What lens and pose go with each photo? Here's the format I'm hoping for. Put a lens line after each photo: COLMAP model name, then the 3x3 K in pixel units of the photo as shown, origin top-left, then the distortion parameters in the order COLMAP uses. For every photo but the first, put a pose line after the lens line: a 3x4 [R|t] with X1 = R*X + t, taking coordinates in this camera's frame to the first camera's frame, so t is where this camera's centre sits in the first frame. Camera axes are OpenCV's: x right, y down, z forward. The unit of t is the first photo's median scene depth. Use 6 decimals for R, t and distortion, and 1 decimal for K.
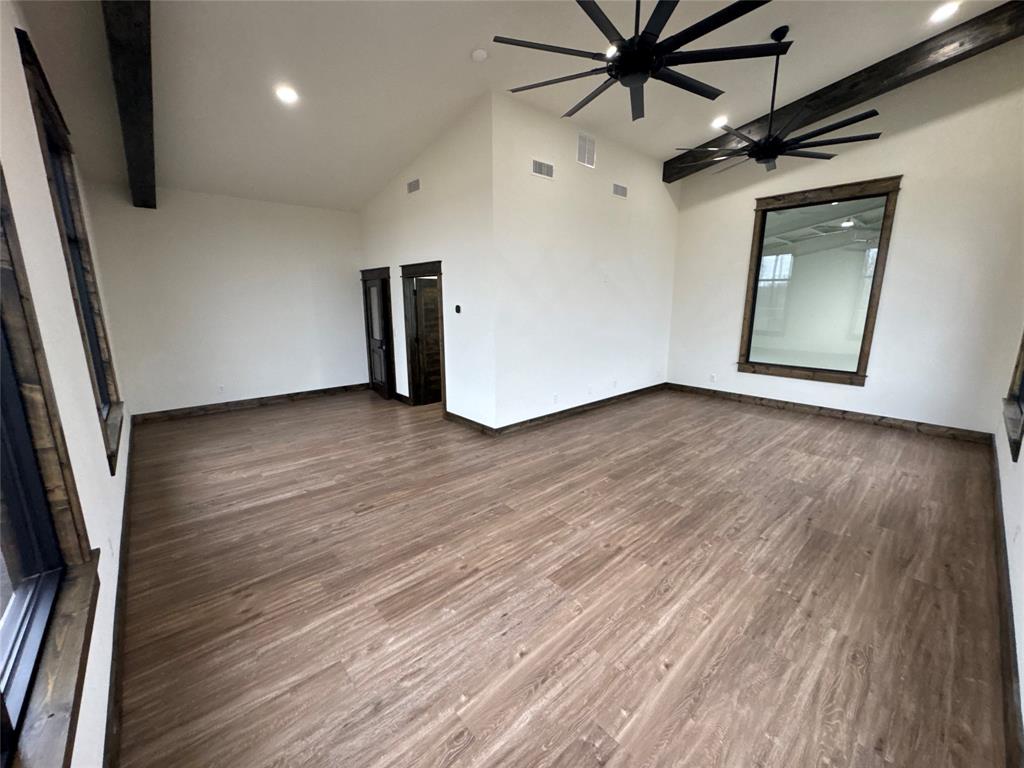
lens RADIAL K [[407.2, 0, 512.5], [0, 407.2, 382.8], [0, 0, 1]] dist [-0.001787, -0.000189]
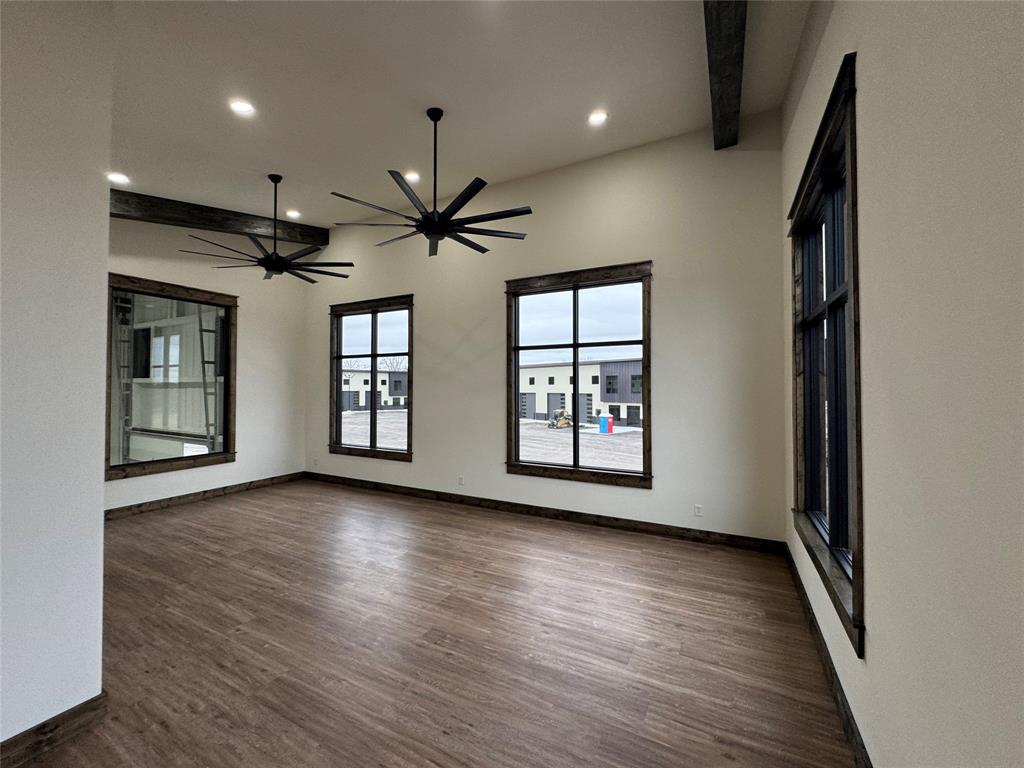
lens RADIAL K [[407.2, 0, 512.5], [0, 407.2, 382.8], [0, 0, 1]] dist [-0.001787, -0.000189]
pose [[-0.349701, 0.014849, 0.936744, -0.890347], [0.191895, 0.979810, 0.056106, -0.215570], [-0.916998, 0.199376, -0.345490, 1.066242]]
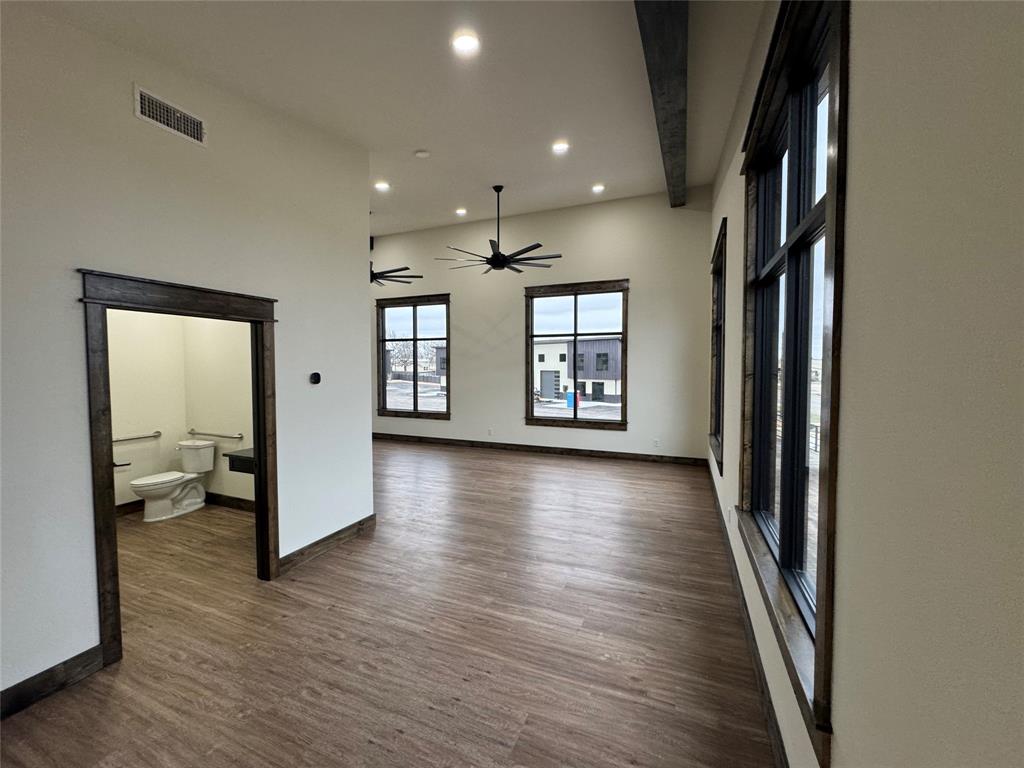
lens RADIAL K [[407.2, 0, 512.5], [0, 407.2, 382.8], [0, 0, 1]] dist [-0.001787, -0.000189]
pose [[-0.429493, -0.034925, 0.902395, -1.415758], [0.186409, 0.974303, 0.126429, -0.316622], [-0.883622, 0.222515, -0.411946, 1.584874]]
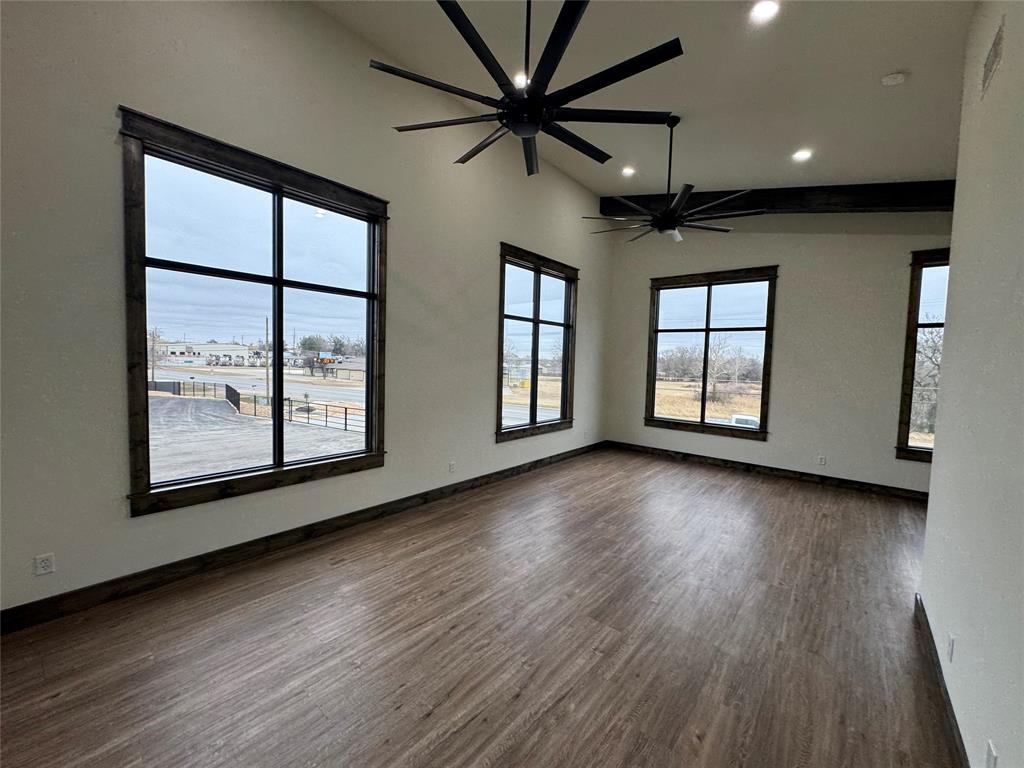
lens RADIAL K [[407.2, 0, 512.5], [0, 407.2, 382.8], [0, 0, 1]] dist [-0.001787, -0.000189]
pose [[-0.989220, -0.019277, -0.145165, 0.914867], [-0.056762, 0.964275, 0.258749, -0.428400], [0.134991, 0.264200, -0.954974, 2.114964]]
